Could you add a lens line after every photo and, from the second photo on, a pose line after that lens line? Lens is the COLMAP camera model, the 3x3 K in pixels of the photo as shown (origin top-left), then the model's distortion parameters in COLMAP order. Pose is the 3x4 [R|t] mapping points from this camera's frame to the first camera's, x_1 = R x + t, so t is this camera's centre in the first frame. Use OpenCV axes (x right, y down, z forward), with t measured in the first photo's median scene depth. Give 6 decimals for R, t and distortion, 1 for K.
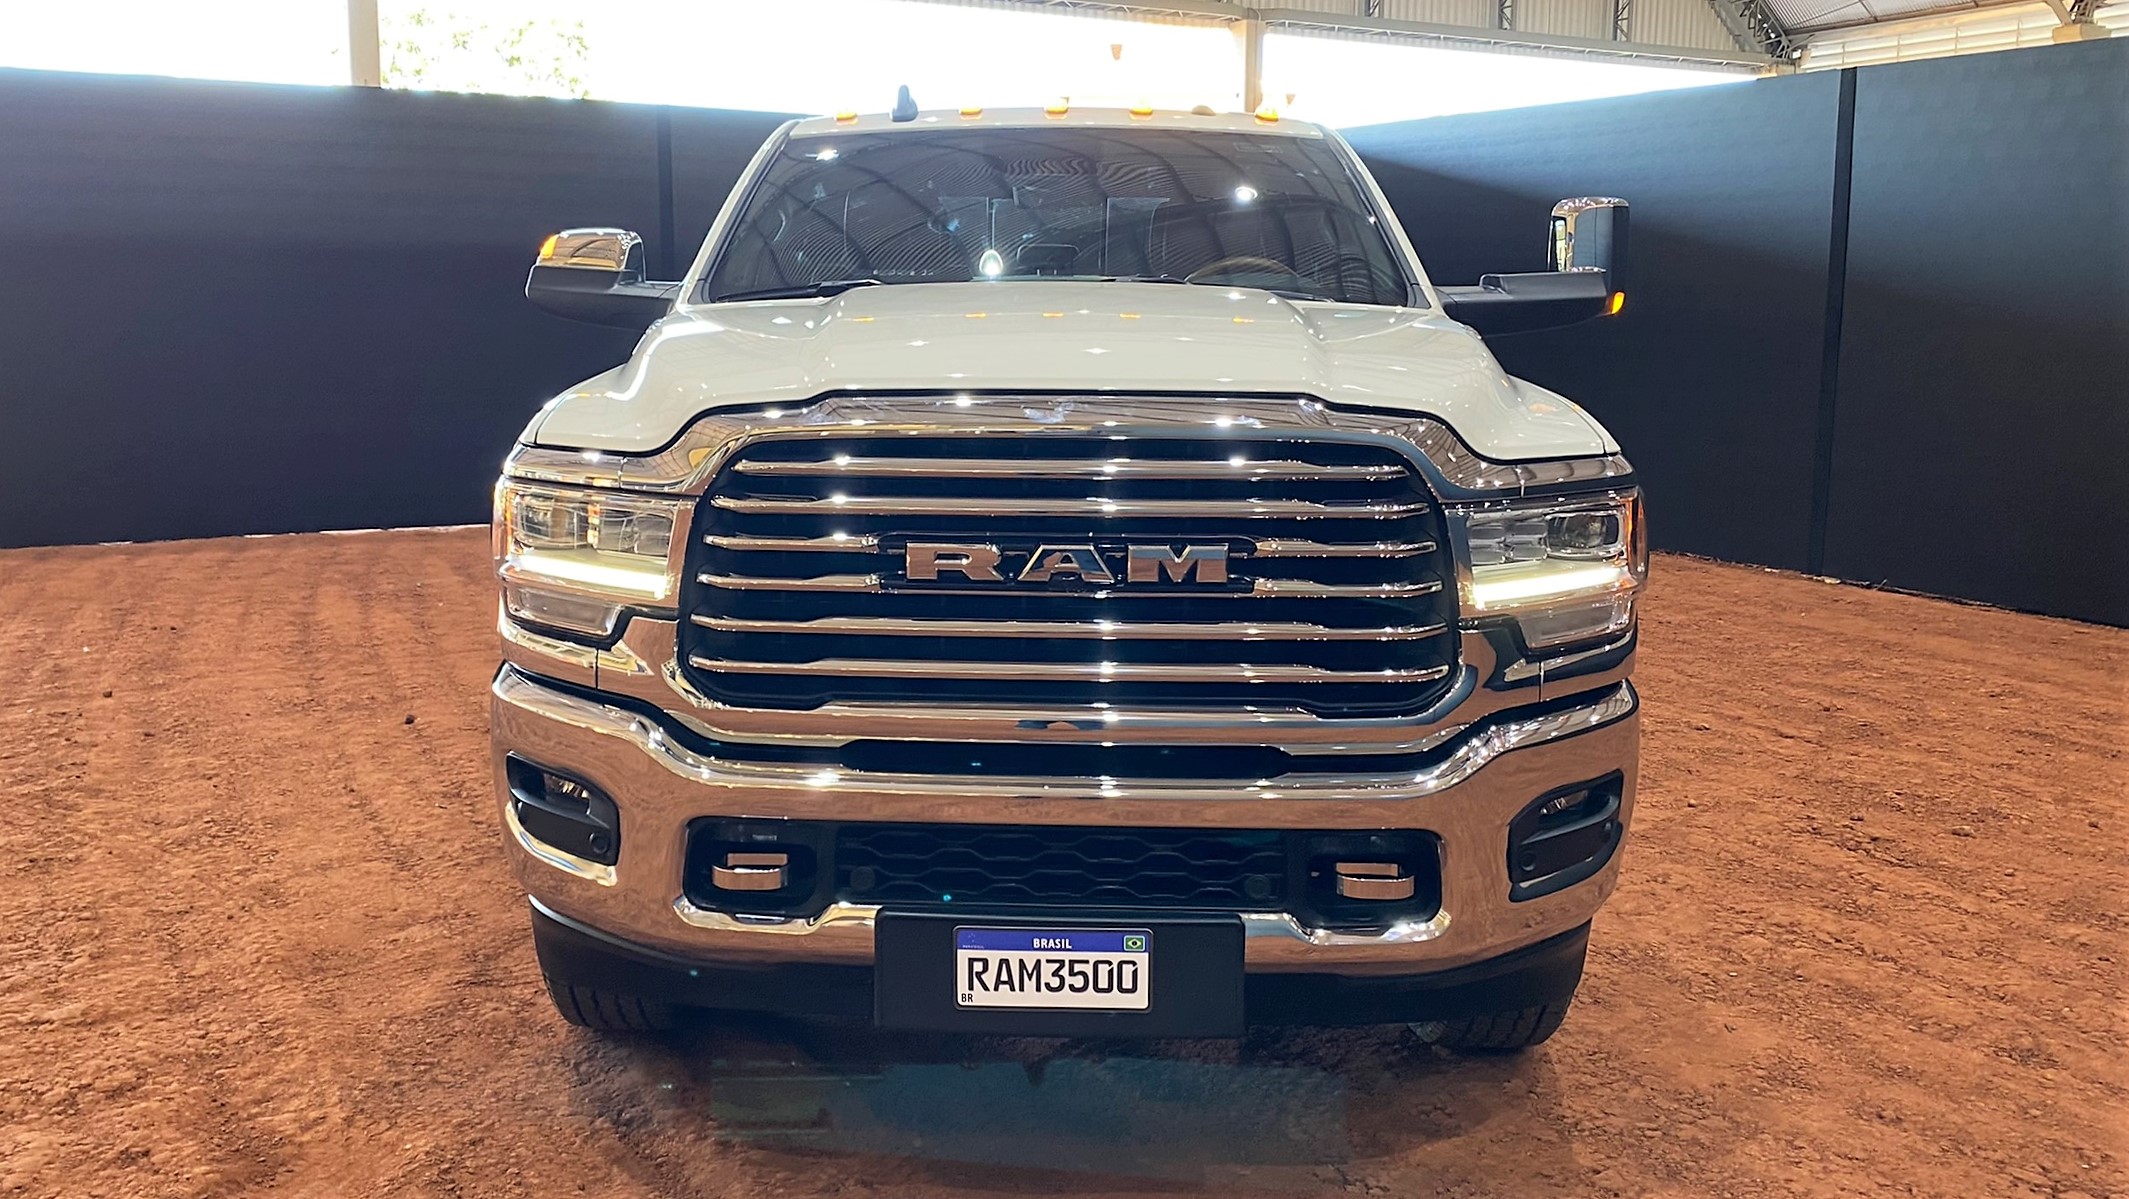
lens RADIAL K [[1824.8, 0, 1069.8], [0, 1824.8, 595.9], [0, 0, 1]] dist [0.026912, -0.061745]
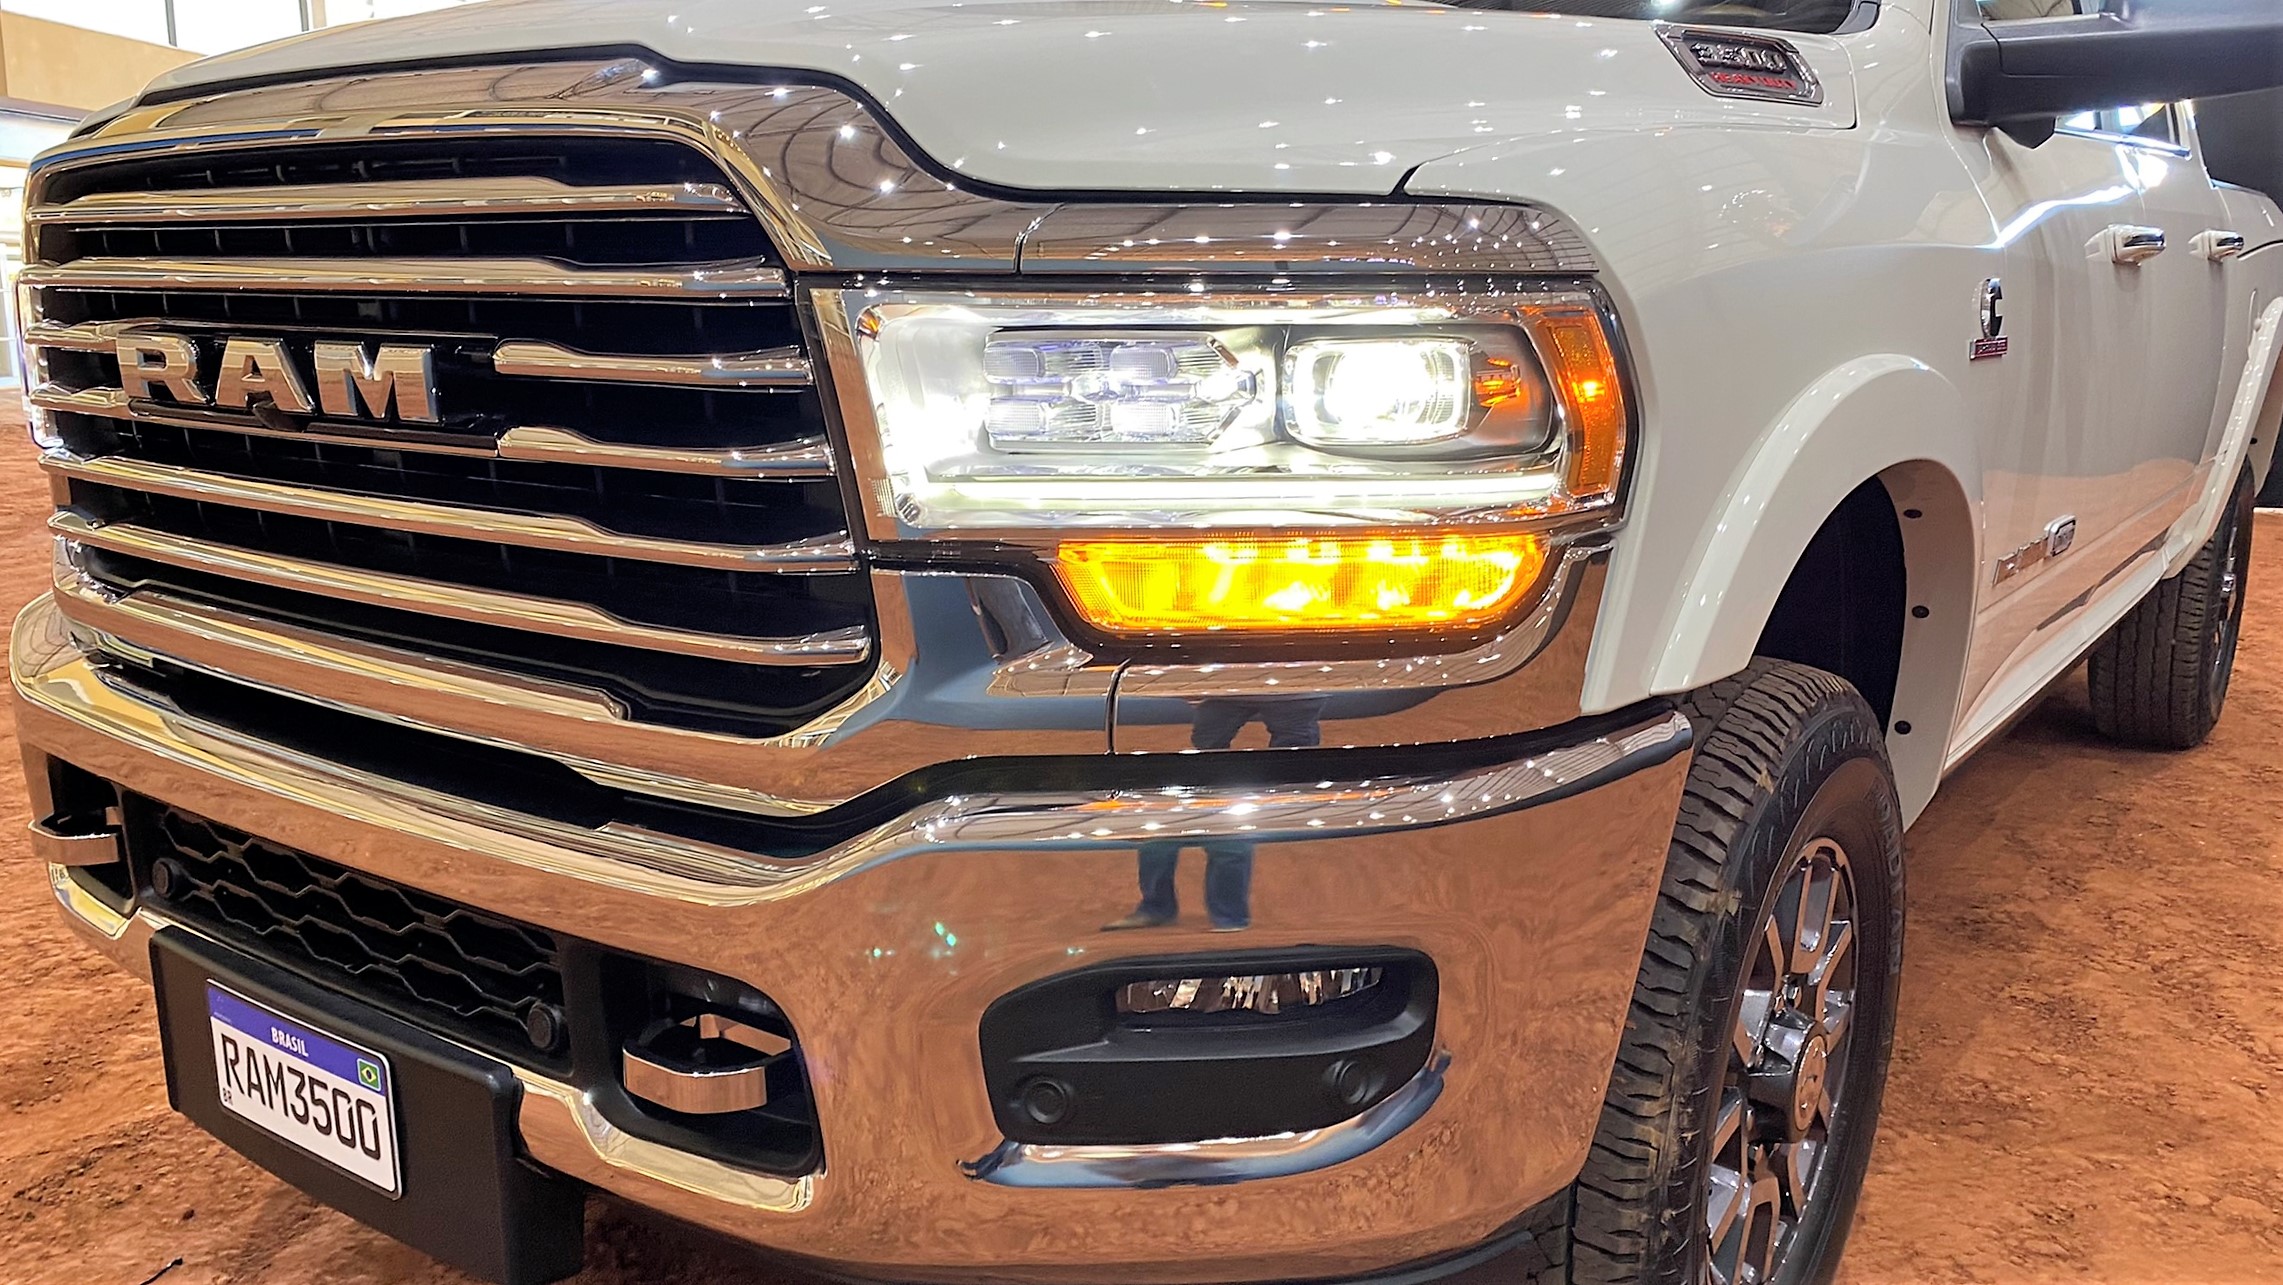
lens RADIAL K [[1792.5, 0, 1140.2], [0, 1792.5, 656.8], [0, 0, 1]] dist [0.041088, -0.034097]
pose [[0.821452, 0.110635, -0.559443, 0.521699], [-0.093102, 0.993857, 0.059839, 0.008726], [0.562627, 0.002931, 0.826706, 0.674854]]
